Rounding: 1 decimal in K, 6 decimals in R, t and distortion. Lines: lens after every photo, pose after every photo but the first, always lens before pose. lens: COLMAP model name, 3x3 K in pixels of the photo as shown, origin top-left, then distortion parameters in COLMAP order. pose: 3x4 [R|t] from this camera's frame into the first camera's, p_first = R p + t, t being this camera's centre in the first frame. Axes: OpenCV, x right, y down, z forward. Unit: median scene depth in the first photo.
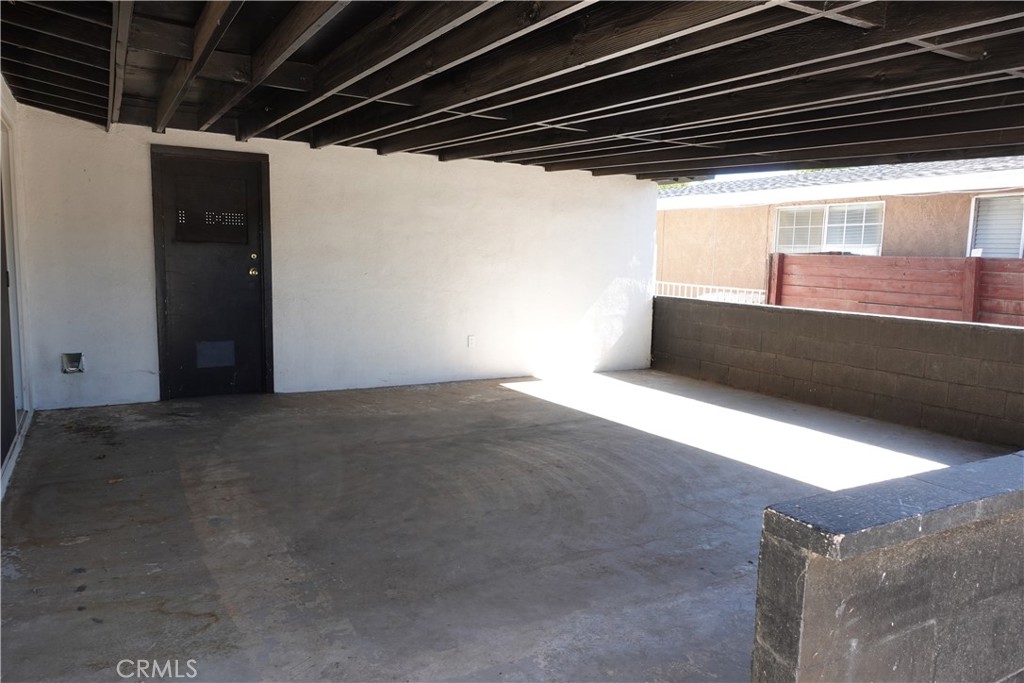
lens RADIAL K [[713.1, 0, 515.0], [0, 713.1, 342.8], [0, 0, 1]] dist [0.000952, 0.000771]
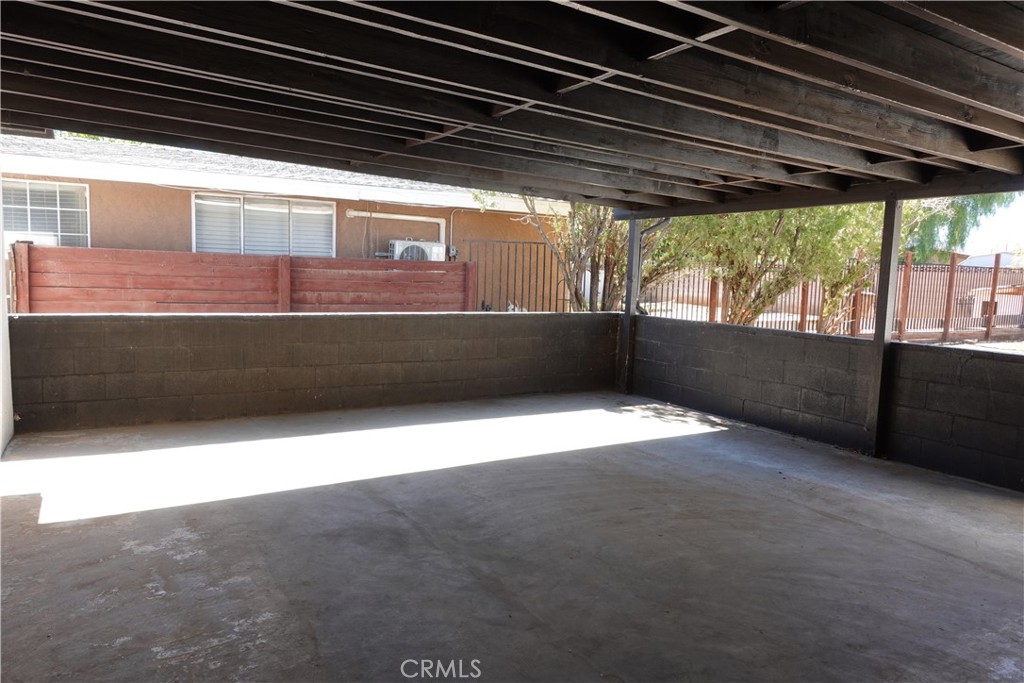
lens RADIAL K [[713.1, 0, 513.4], [0, 713.1, 342.4], [0, 0, 1]] dist [0.000952, 0.000771]
pose [[-0.004819, -0.125869, 0.992035, -0.488473], [0.091315, 0.987846, 0.125781, -0.094767], [-0.995810, 0.091194, 0.006733, 0.664120]]
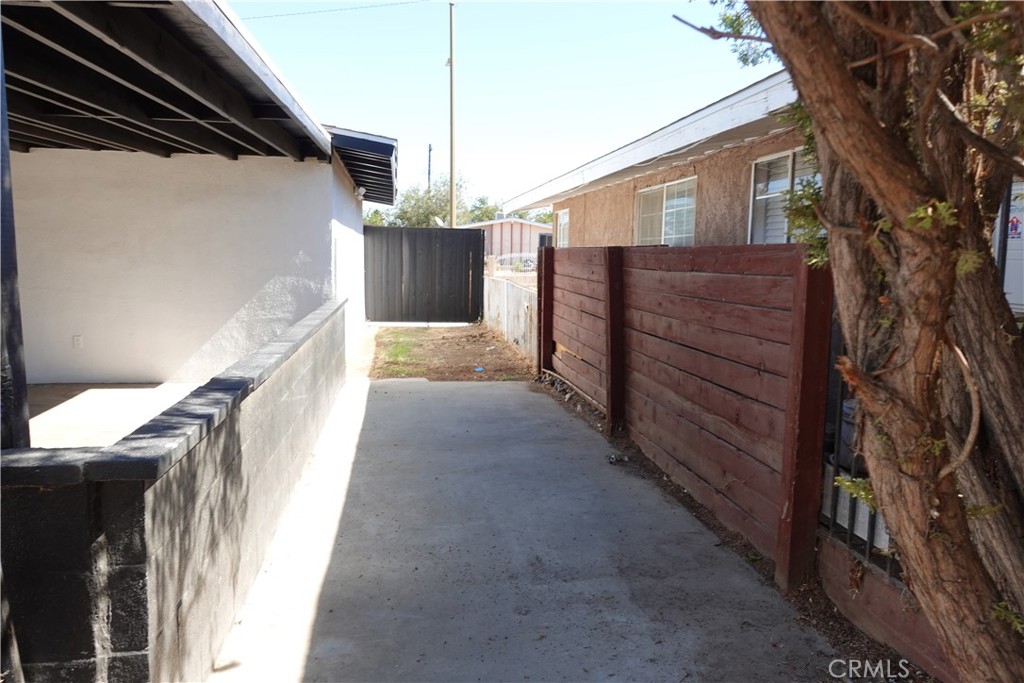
lens RADIAL K [[713.1, 0, 511.8], [0, 713.1, 339.0], [0, 0, 1]] dist [0.000952, 0.000771]
pose [[0.929951, 0.037906, -0.365725, 0.820130], [-0.041771, 0.999124, -0.002658, -0.026920], [0.365303, 0.017749, 0.930719, 0.334788]]
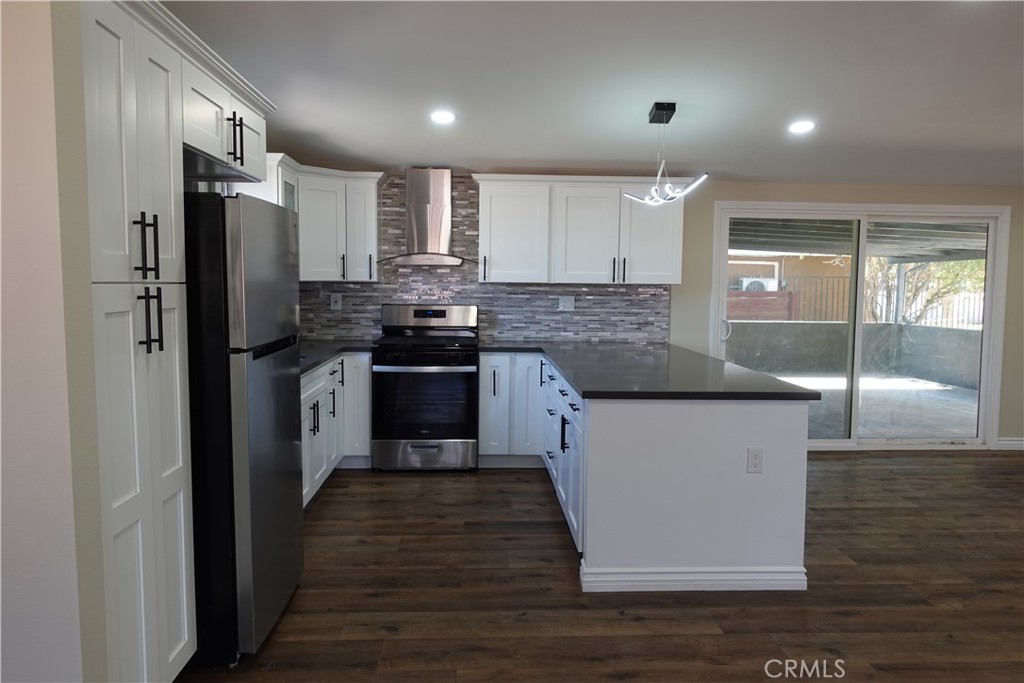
lens RADIAL K [[713.1, 0, 513.7], [0, 713.1, 338.9], [0, 0, 1]] dist [0.000952, 0.000771]
pose [[0.447325, -0.083500, 0.890465, -1.152942], [0.109897, 0.993219, 0.037928, -0.109103], [-0.887594, 0.080893, 0.453468, 0.564289]]
